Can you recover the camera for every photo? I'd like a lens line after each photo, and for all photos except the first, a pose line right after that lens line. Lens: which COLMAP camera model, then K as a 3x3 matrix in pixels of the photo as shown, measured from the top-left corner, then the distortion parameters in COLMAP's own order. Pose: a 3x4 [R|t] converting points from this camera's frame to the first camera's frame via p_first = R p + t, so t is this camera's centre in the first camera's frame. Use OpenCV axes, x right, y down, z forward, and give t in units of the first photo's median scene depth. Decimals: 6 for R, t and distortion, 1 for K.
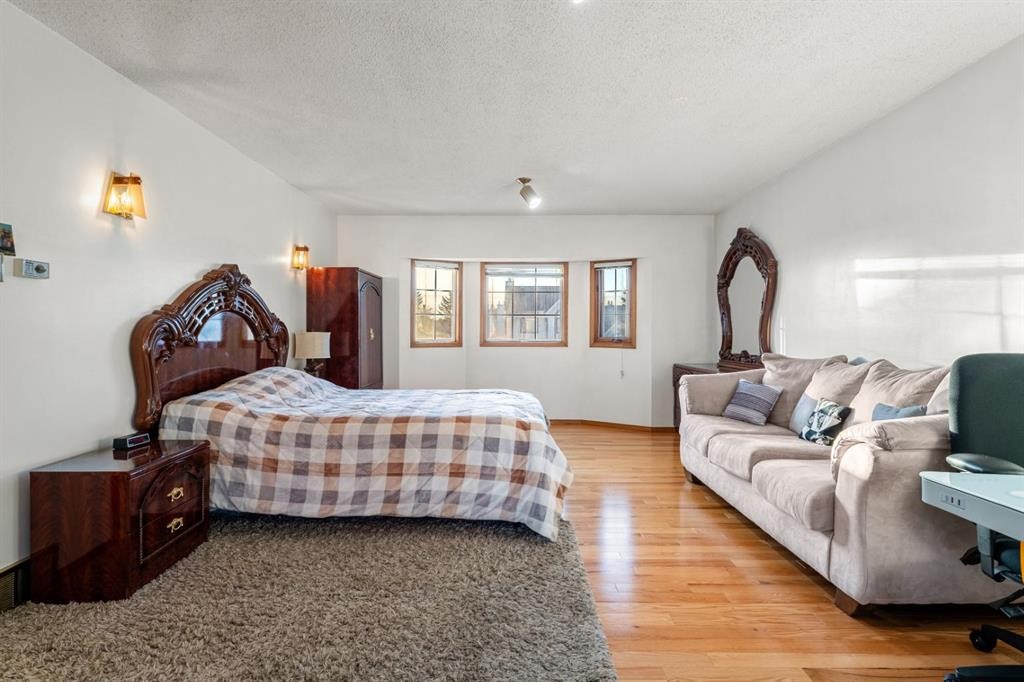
lens RADIAL K [[514.6, 0, 507.4], [0, 514.6, 339.4], [0, 0, 1]] dist [0.008089, -0.002095]
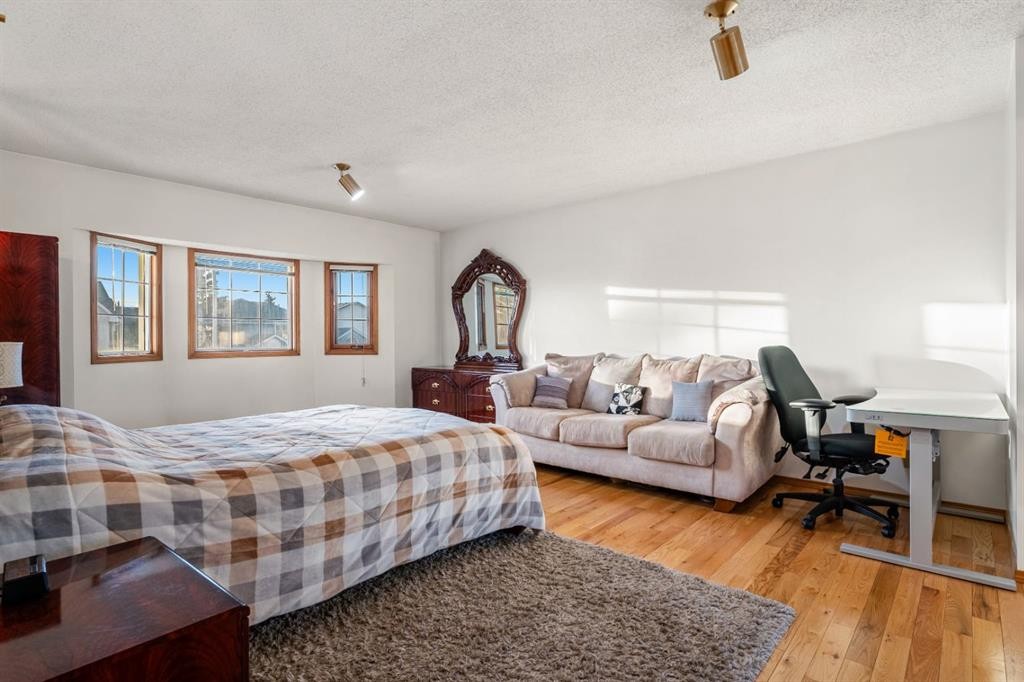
lens RADIAL K [[514.6, 0, 509.6], [0, 514.6, 337.5], [0, 0, 1]] dist [0.008089, -0.002095]
pose [[0.659221, -0.007329, 0.751913, -0.720345], [0.019523, 0.999782, -0.007372, -0.006551], [-0.751695, 0.019539, 0.659221, 0.328525]]
